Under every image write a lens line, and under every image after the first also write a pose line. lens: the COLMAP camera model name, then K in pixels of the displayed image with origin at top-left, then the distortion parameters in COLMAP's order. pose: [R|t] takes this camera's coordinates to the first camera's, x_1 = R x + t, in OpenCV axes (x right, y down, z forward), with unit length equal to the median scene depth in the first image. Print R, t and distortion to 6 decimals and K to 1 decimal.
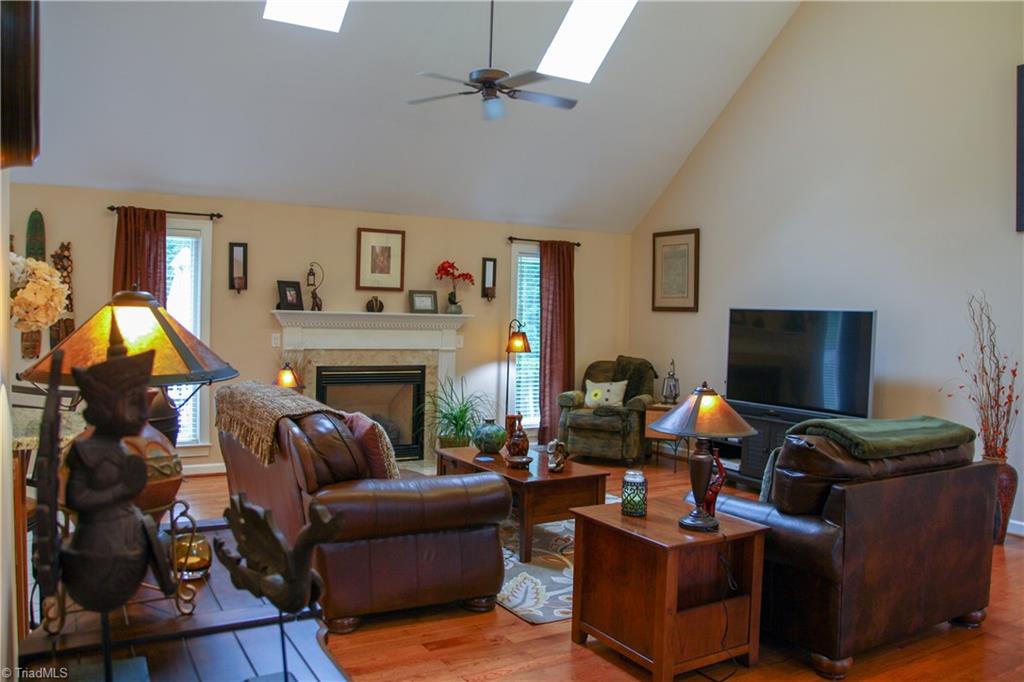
lens RADIAL K [[804.5, 0, 512.0], [0, 804.5, 341.0], [0, 0, 1]] dist [-0.155024, 0.126013]
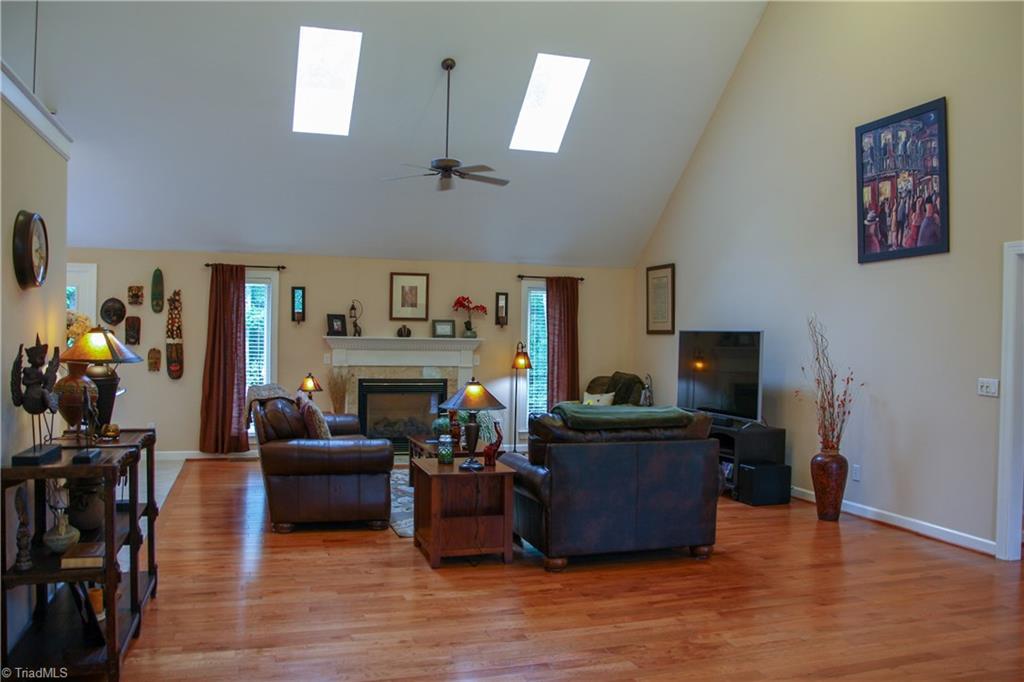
lens RADIAL K [[835.6, 0, 512.0], [0, 835.6, 341.0], [0, 0, 1]] dist [-0.146453, 0.115001]
pose [[0.972437, -0.009604, -0.232967, 0.310218], [0.001886, 0.999443, -0.033329, 0.015233], [0.233157, 0.031971, 0.971913, -0.266284]]
